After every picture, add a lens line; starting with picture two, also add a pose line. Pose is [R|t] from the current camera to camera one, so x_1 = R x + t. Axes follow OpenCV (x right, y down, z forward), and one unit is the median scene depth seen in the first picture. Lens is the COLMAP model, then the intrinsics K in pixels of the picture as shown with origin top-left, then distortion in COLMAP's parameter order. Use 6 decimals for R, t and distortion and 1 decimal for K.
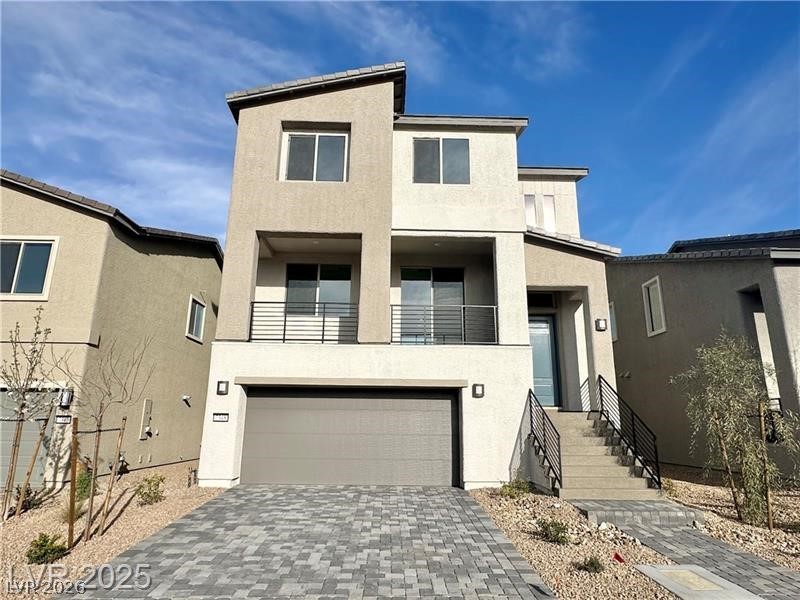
lens RADIAL K [[490.0, 0, 396.3], [0, 490.0, 297.9], [0, 0, 1]] dist [-0.006887, 0.006395]
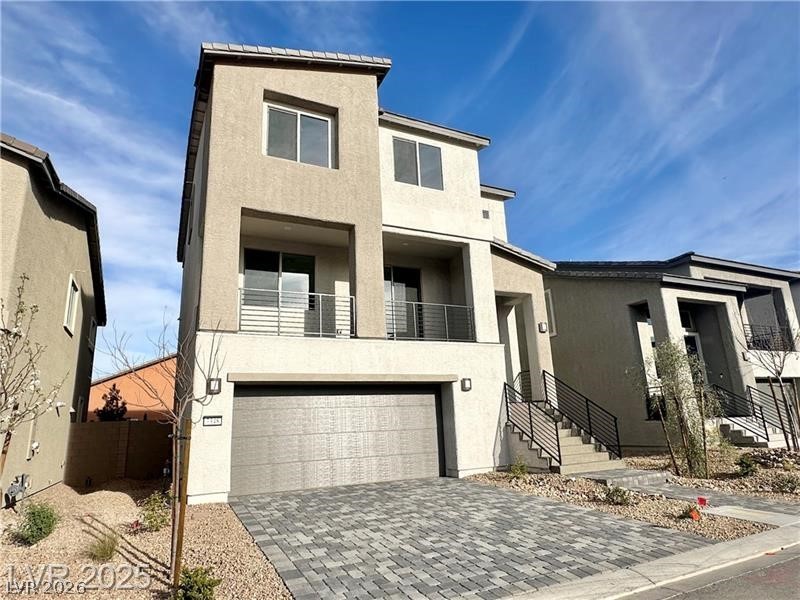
lens RADIAL K [[490.0, 0, 402.0], [0, 490.0, 300.1], [0, 0, 1]] dist [-0.006887, 0.006395]
pose [[0.905709, 0.055909, 0.420197, -0.381770], [-0.054644, 0.998392, -0.015058, 0.025807], [-0.420363, -0.009323, 0.907308, 0.080140]]
